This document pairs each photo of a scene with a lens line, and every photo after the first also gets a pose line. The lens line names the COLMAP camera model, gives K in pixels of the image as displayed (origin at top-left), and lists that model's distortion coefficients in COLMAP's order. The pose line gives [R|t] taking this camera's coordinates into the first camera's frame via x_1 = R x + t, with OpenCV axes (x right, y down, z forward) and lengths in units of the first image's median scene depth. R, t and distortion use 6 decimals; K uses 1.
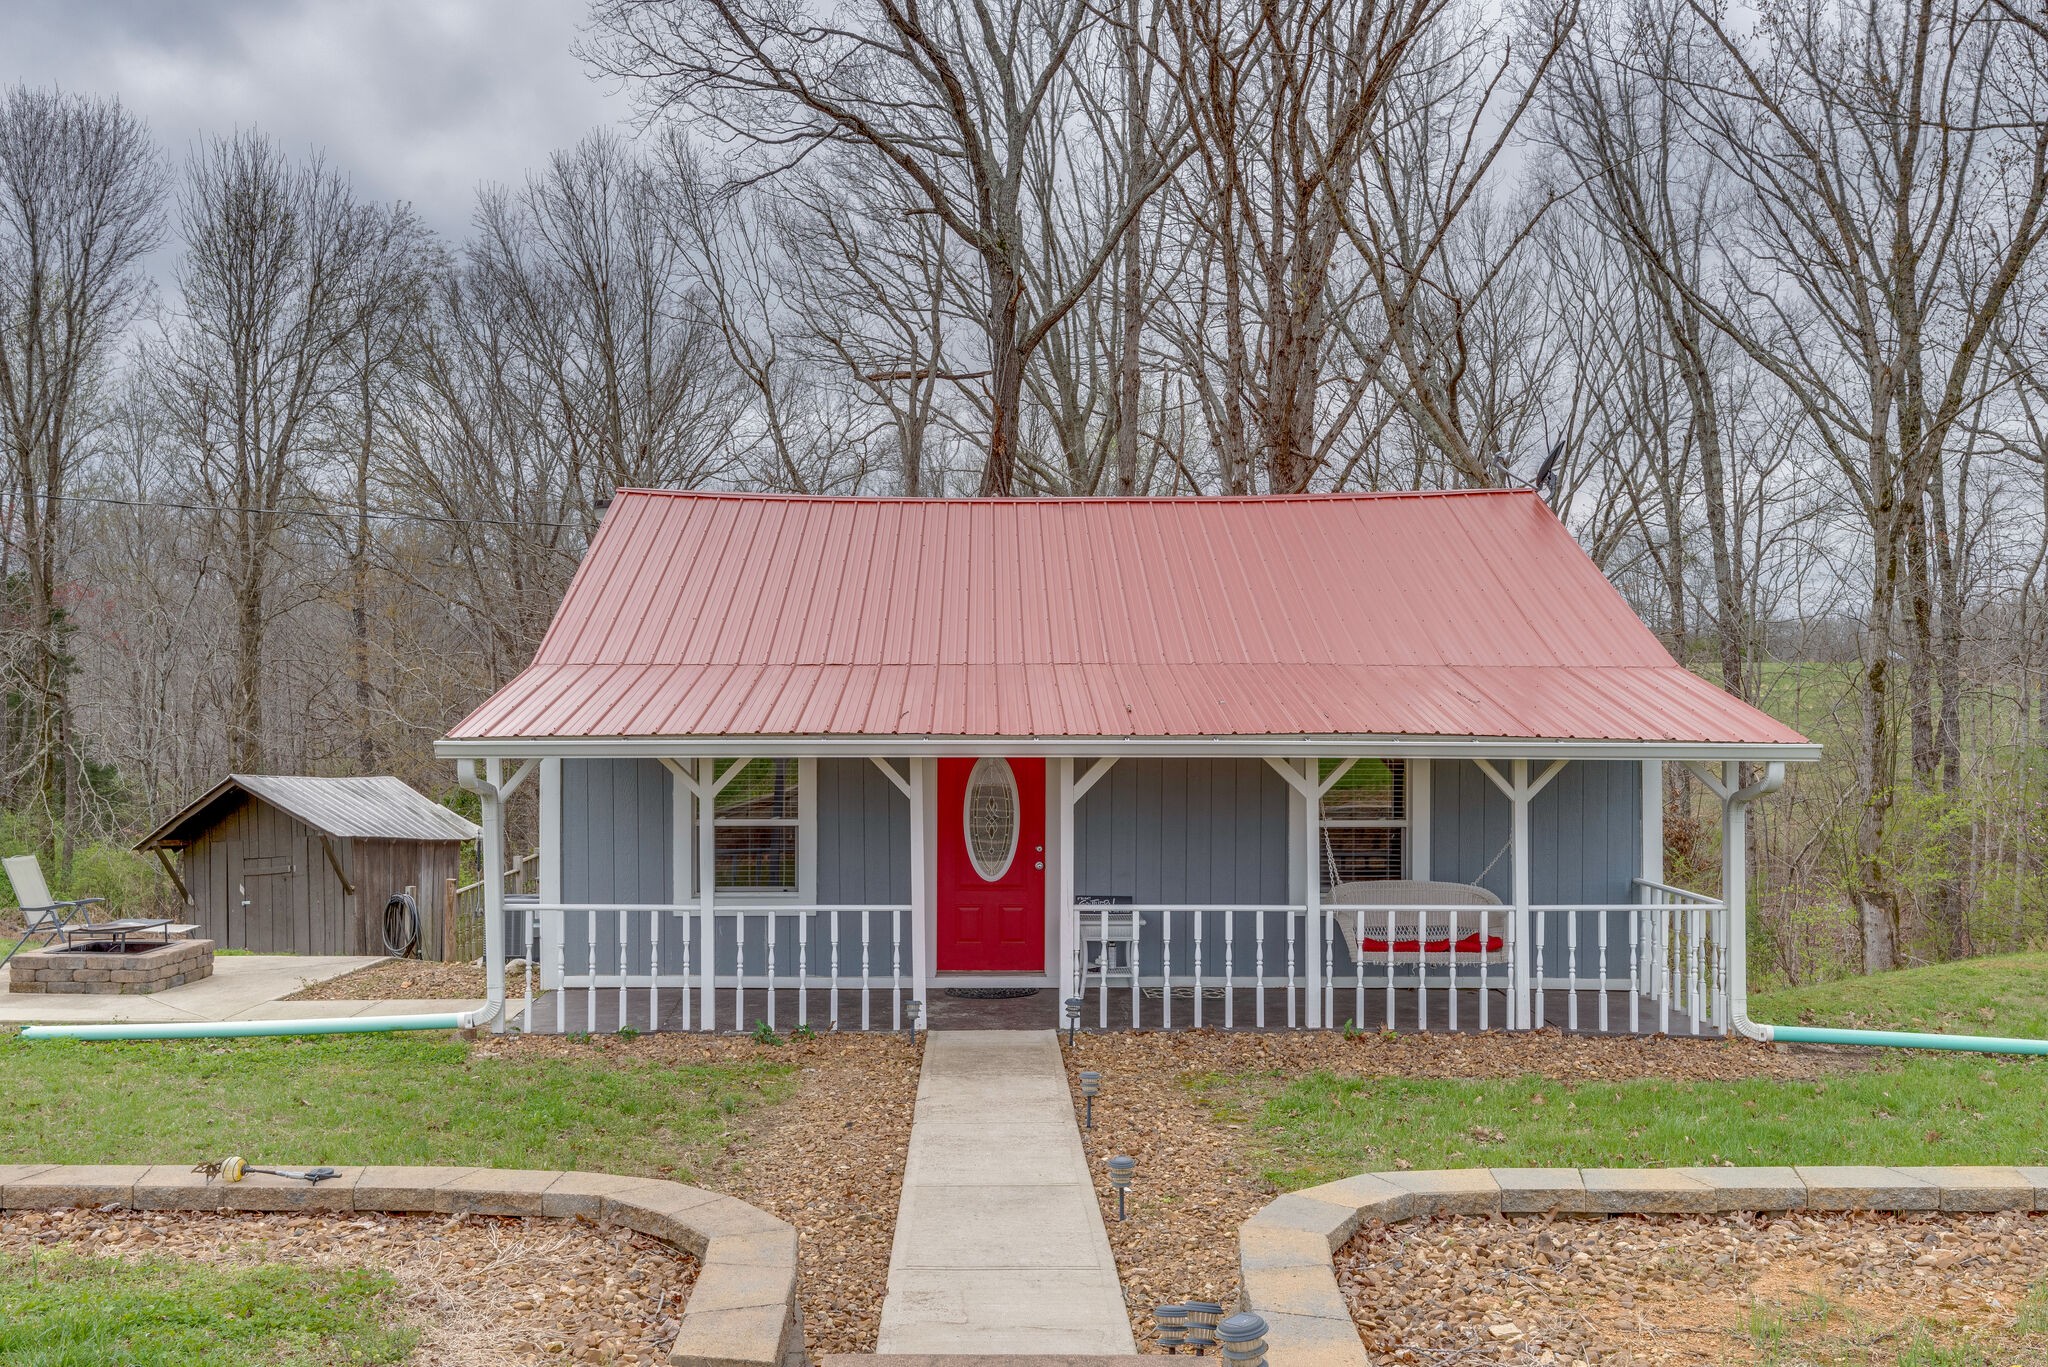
lens RADIAL K [[1671.7, 0, 1024.0], [0, 1671.7, 683.5], [0, 0, 1]] dist [-0.015914, 0.004244]
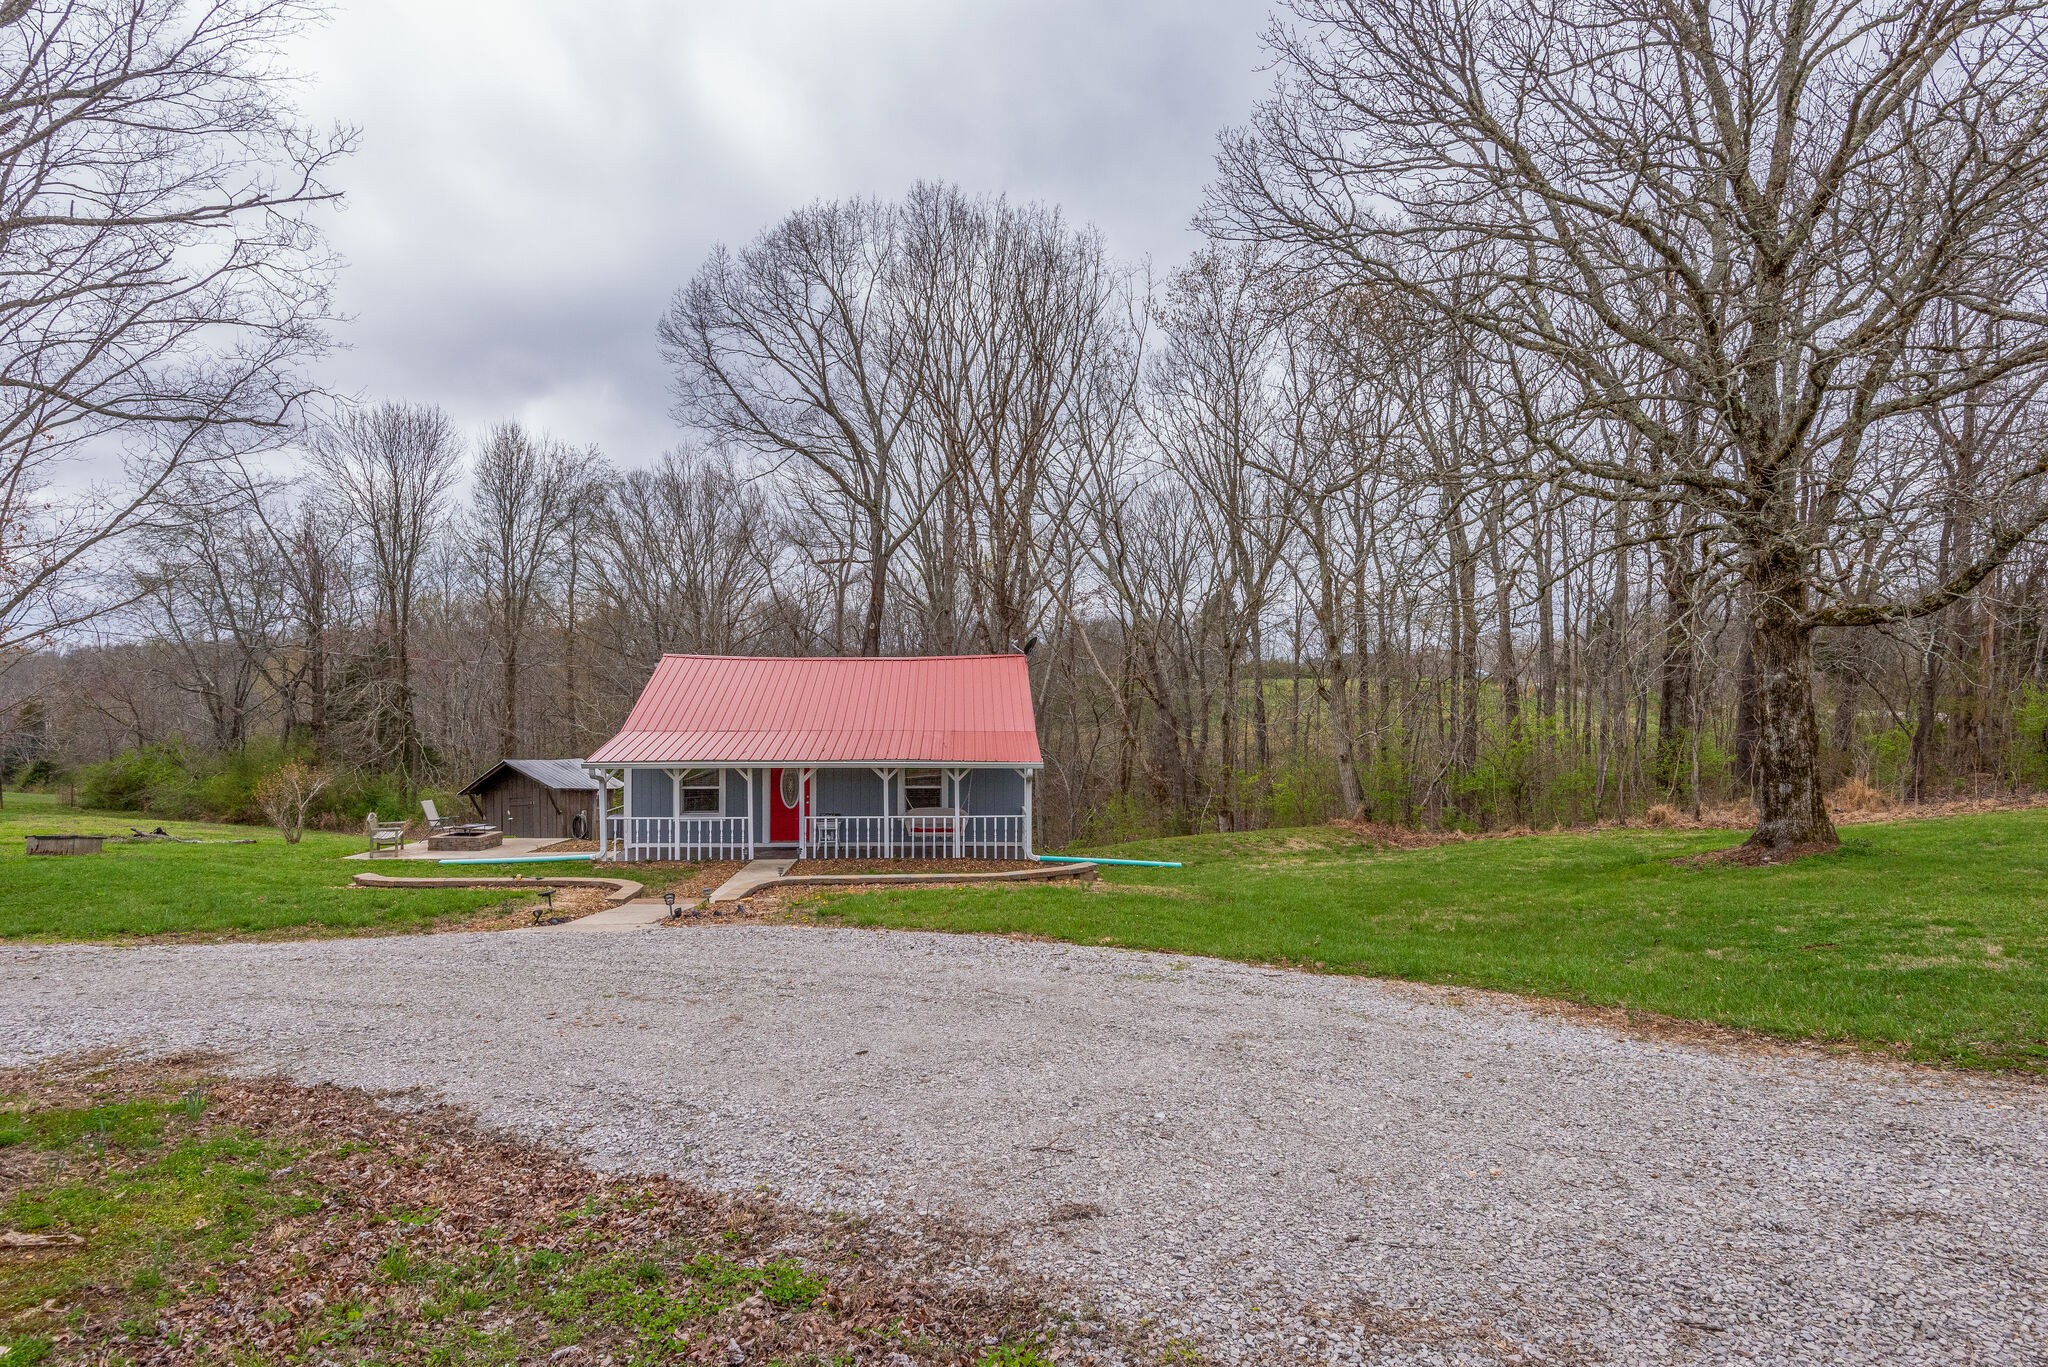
lens RADIAL K [[1033.4, 0, 1039.1], [0, 1033.4, 689.9], [0, 0, 1]] dist [0.024420, -0.019206]
pose [[0.999251, 0.000623, 0.038681, 0.339320], [-0.001002, 0.999952, 0.009774, -0.100312], [-0.038673, -0.009806, 0.999204, -0.760204]]
